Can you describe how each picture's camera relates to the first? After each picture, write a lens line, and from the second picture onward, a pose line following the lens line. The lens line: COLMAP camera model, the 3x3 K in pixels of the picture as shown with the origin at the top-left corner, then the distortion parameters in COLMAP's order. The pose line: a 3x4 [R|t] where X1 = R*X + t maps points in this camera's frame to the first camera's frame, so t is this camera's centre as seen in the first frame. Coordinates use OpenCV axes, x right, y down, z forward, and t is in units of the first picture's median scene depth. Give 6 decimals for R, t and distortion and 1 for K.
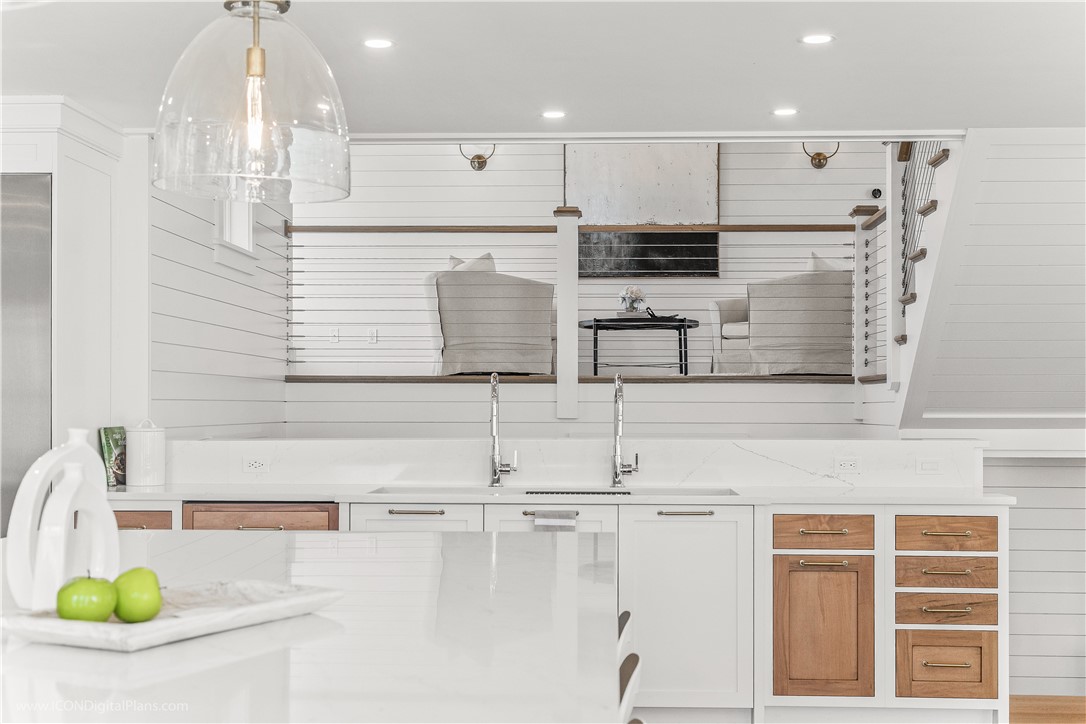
lens RADIAL K [[1460.2, 0, 543.0], [0, 1460.2, 362.0], [0, 0, 1]] dist [0.000471, -0.000120]
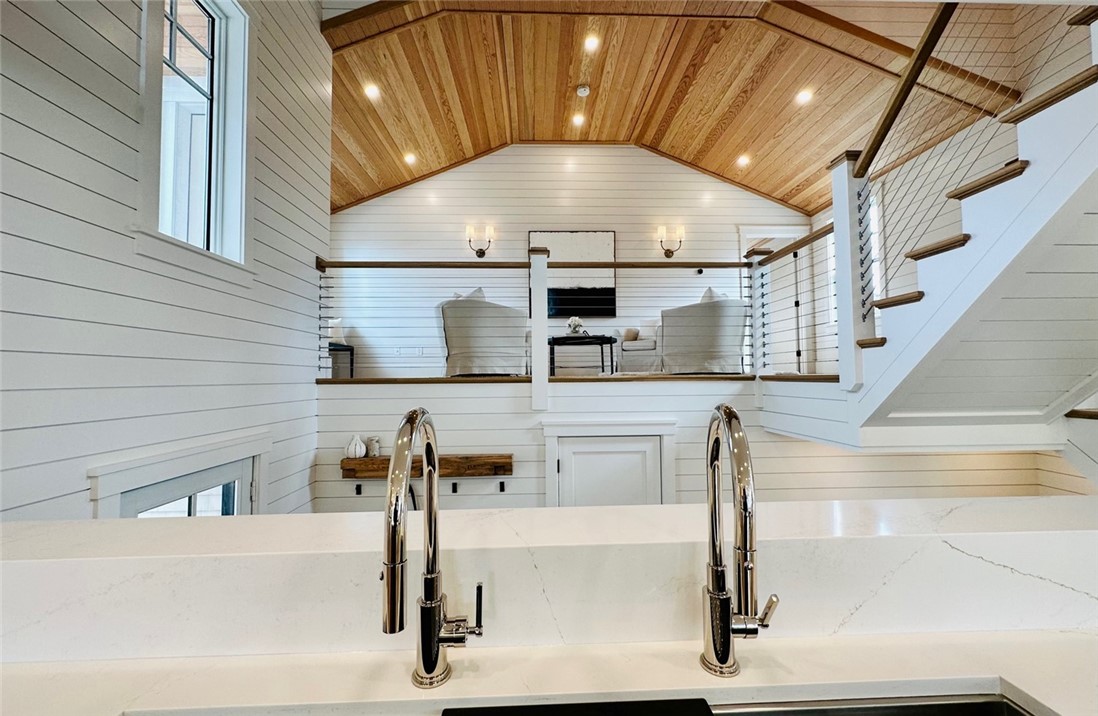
lens RADIAL K [[438.3, 0, 549.0], [0, 438.3, 358.0], [0, 0, 1]] dist [-0.000533, -0.000021]
pose [[0.996618, -0.007129, 0.081860, -0.006605], [0.008198, 0.999885, -0.012731, -0.002130], [-0.081760, 0.013359, 0.996563, 0.580752]]
